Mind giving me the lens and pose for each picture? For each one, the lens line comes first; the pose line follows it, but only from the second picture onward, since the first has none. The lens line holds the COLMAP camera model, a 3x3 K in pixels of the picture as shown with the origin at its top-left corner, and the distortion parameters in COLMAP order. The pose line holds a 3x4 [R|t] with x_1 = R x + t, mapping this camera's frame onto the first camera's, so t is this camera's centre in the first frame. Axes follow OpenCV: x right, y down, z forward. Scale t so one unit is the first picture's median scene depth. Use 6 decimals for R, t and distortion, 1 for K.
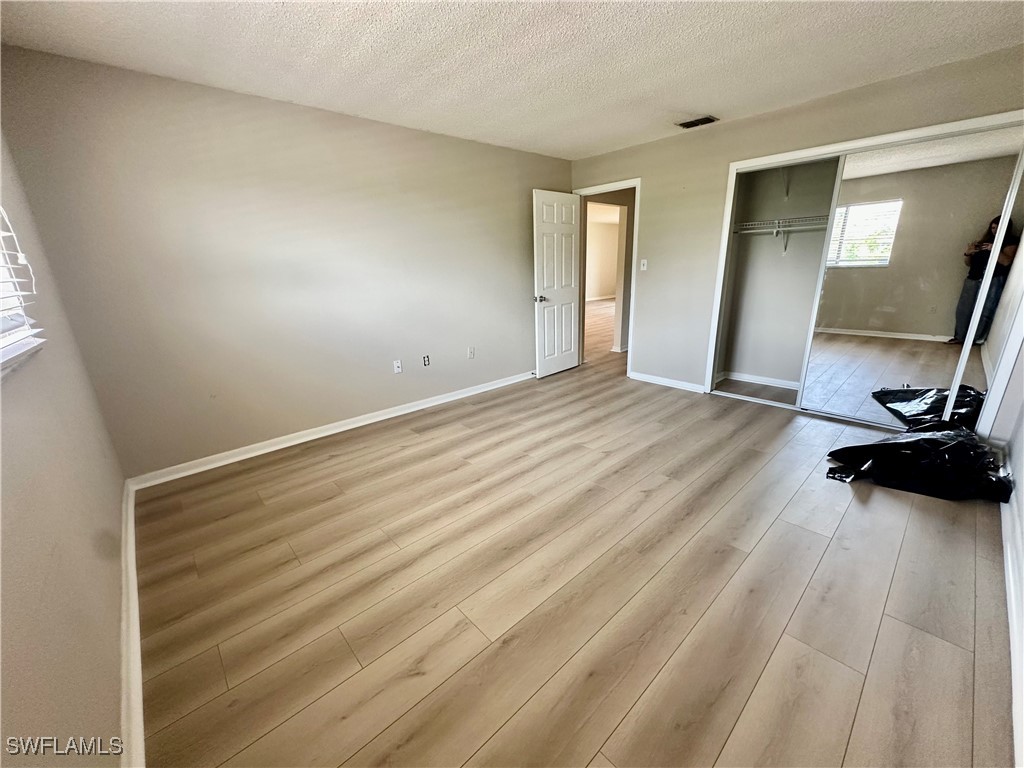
lens RADIAL K [[412.8, 0, 512.0], [0, 412.8, 384.0], [0, 0, 1]] dist [-0.000055, -0.000024]
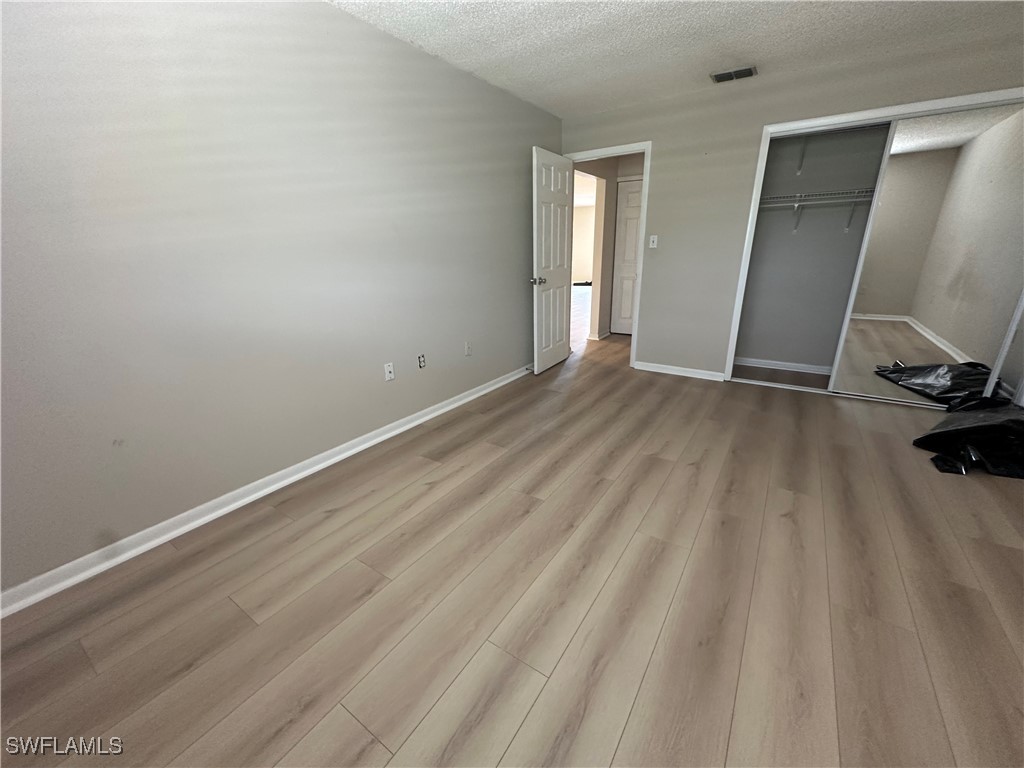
lens RADIAL K [[412.8, 0, 512.0], [0, 412.8, 384.0], [0, 0, 1]] dist [-0.000055, -0.000024]
pose [[0.971515, -0.061895, 0.228752, -0.233773], [0.056337, 0.997938, 0.030756, -0.030158], [-0.230184, -0.016992, 0.972999, 0.227700]]
